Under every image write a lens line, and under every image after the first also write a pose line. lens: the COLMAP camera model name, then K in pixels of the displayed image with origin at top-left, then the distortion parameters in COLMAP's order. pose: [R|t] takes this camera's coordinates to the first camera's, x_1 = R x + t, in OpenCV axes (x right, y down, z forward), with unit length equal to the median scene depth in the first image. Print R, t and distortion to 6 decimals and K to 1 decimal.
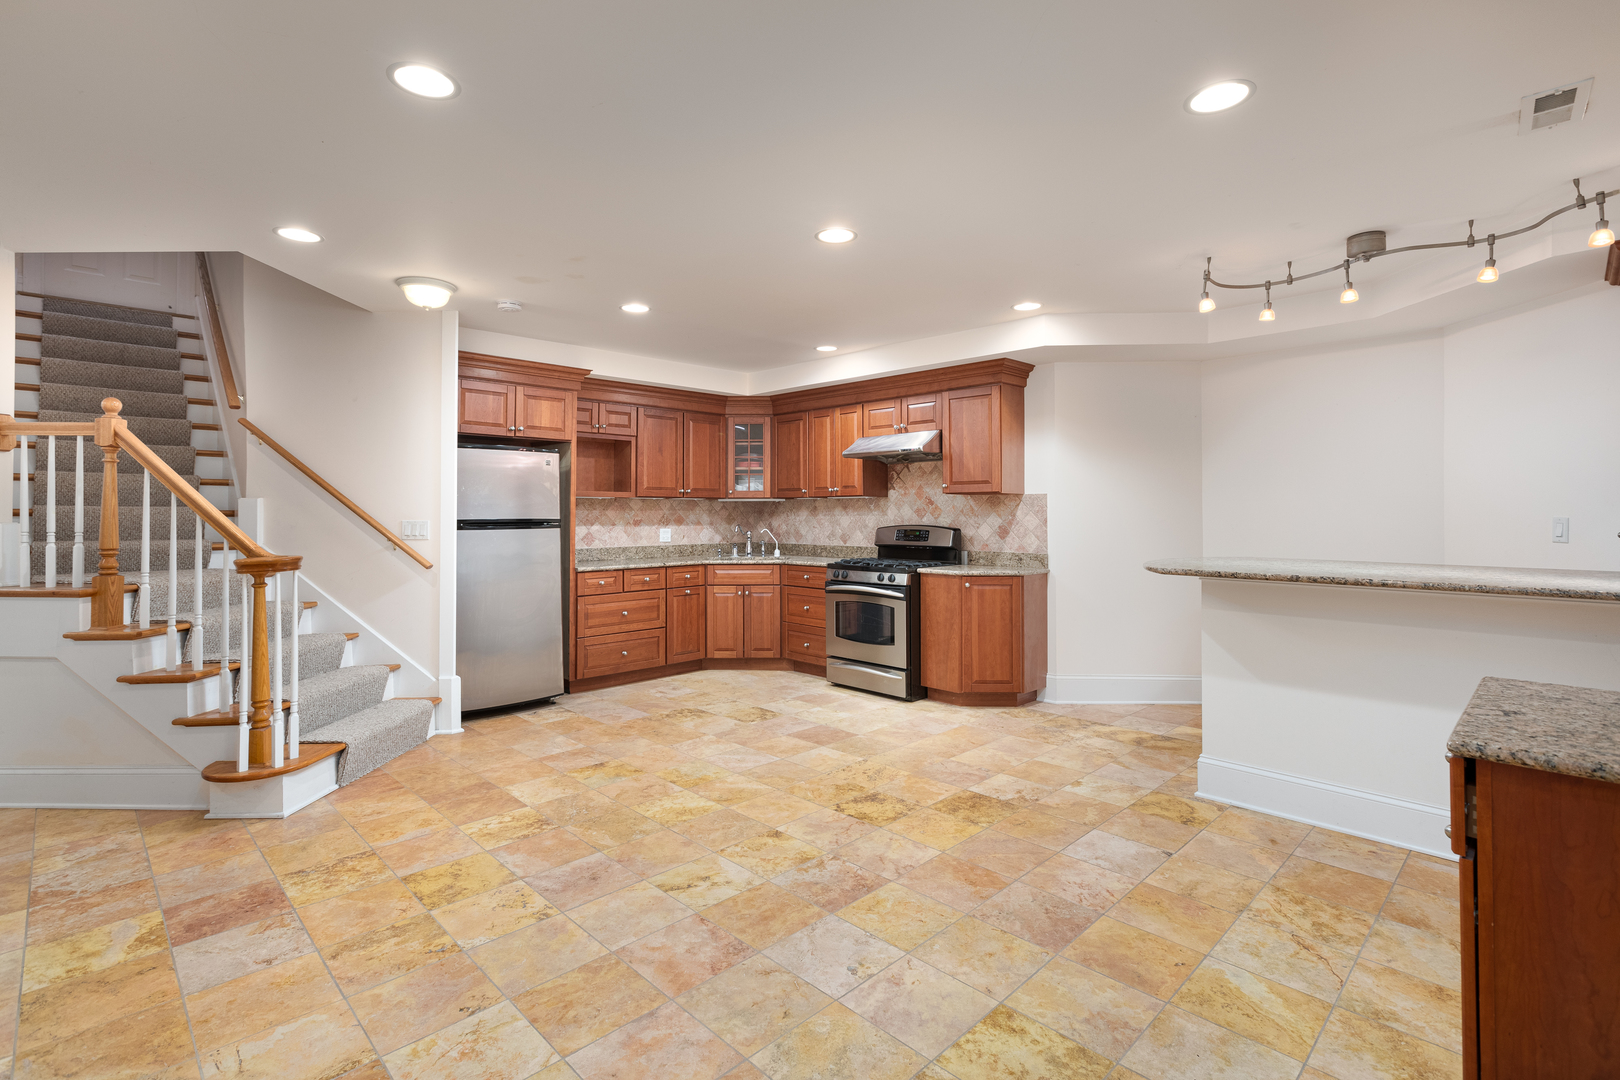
lens RADIAL K [[752.4, 0, 788.7], [0, 752.4, 507.2], [0, 0, 1]] dist [0.004638, -0.002128]
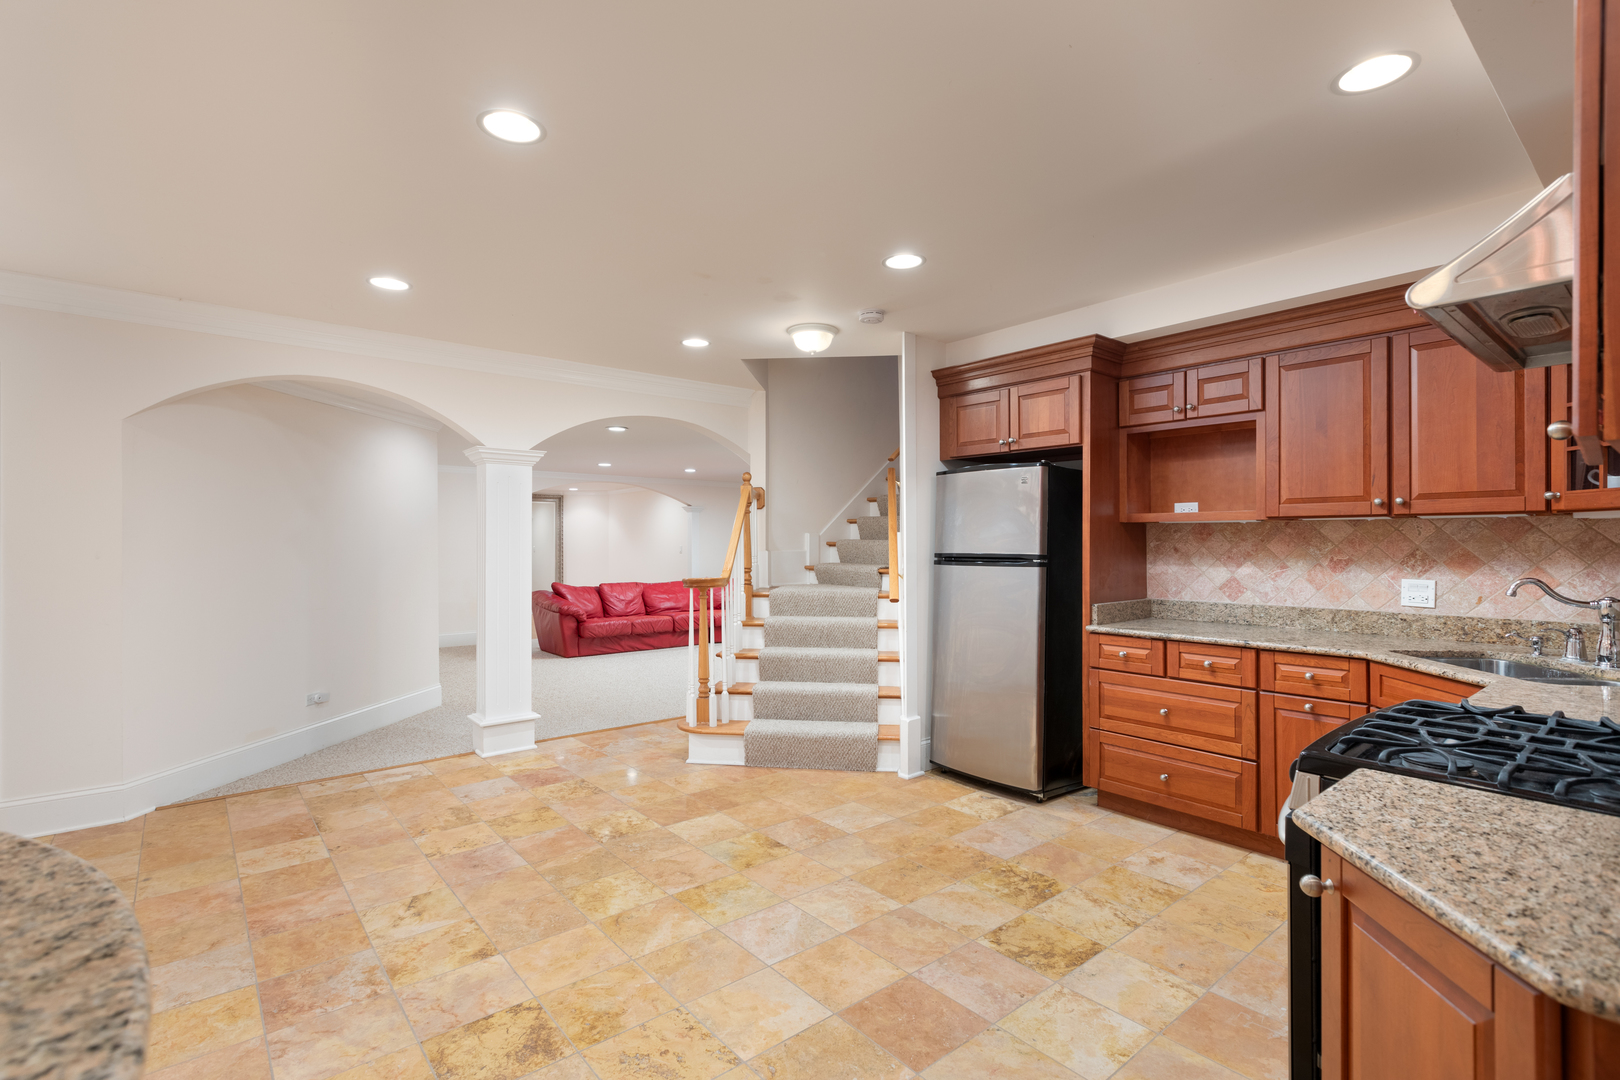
lens RADIAL K [[752.4, 0, 815.6], [0, 752.4, 541.6], [0, 0, 1]] dist [0.004638, -0.002128]
pose [[-0.060877, -0.000349, -0.998145, 0.641526], [0.008089, 0.999967, -0.000843, 0.002673], [0.998112, -0.008125, -0.060872, 1.191853]]
